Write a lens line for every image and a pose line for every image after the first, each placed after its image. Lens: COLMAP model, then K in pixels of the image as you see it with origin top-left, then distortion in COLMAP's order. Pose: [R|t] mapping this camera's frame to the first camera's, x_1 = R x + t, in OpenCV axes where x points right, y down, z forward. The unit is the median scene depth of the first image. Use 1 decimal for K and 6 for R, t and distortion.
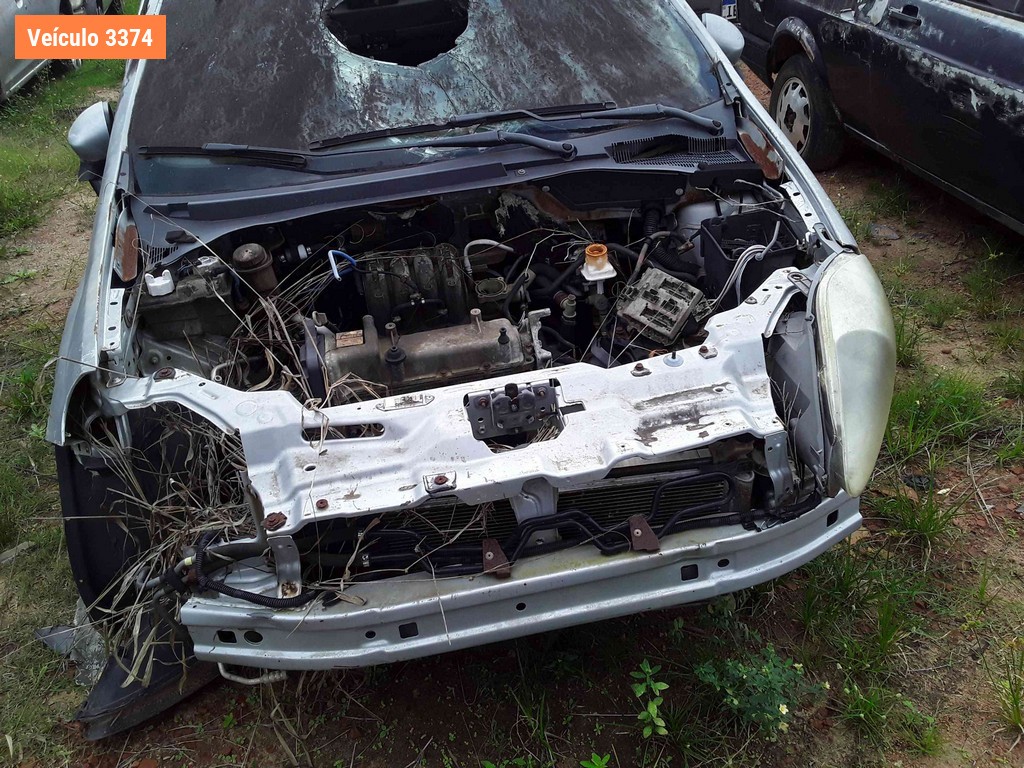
lens RADIAL K [[940.4, 0, 512.0], [0, 940.4, 384.0], [0, 0, 1]] dist [0.115562, -0.254017]
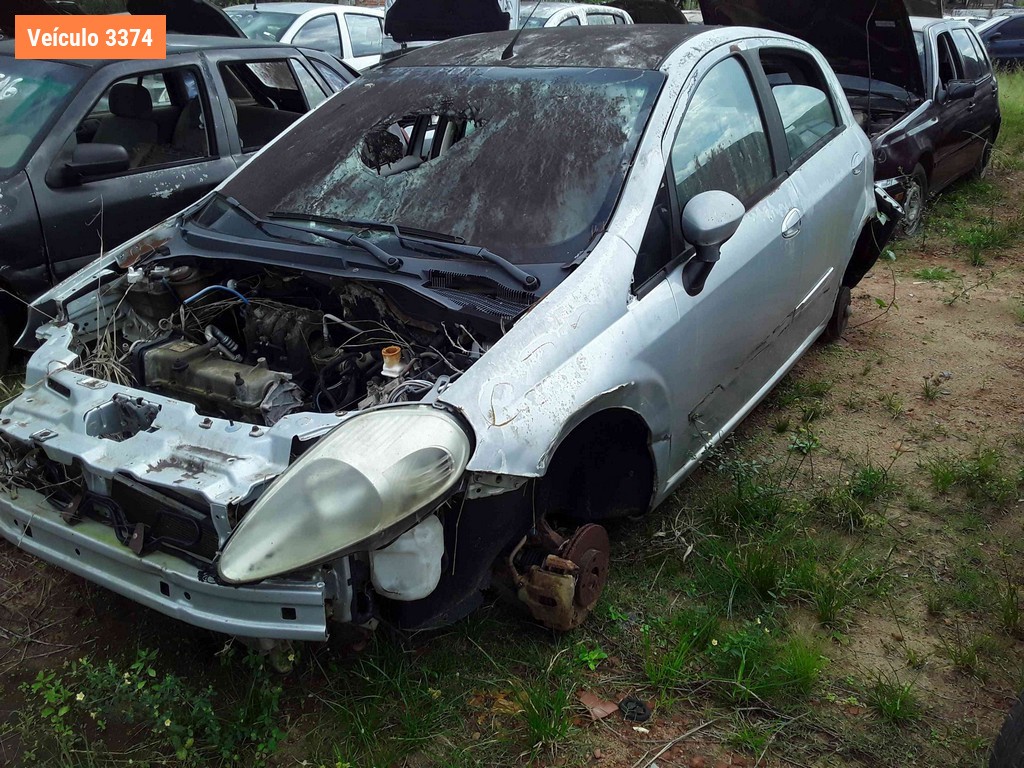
lens RADIAL K [[940.4, 0, 512.0], [0, 940.4, 384.0], [0, 0, 1]] dist [0.115562, -0.254017]
pose [[0.736867, 0.320685, -0.595137, 1.141779], [-0.375277, 0.926272, 0.034467, -0.253161], [0.562312, 0.197944, 0.802885, 0.201881]]
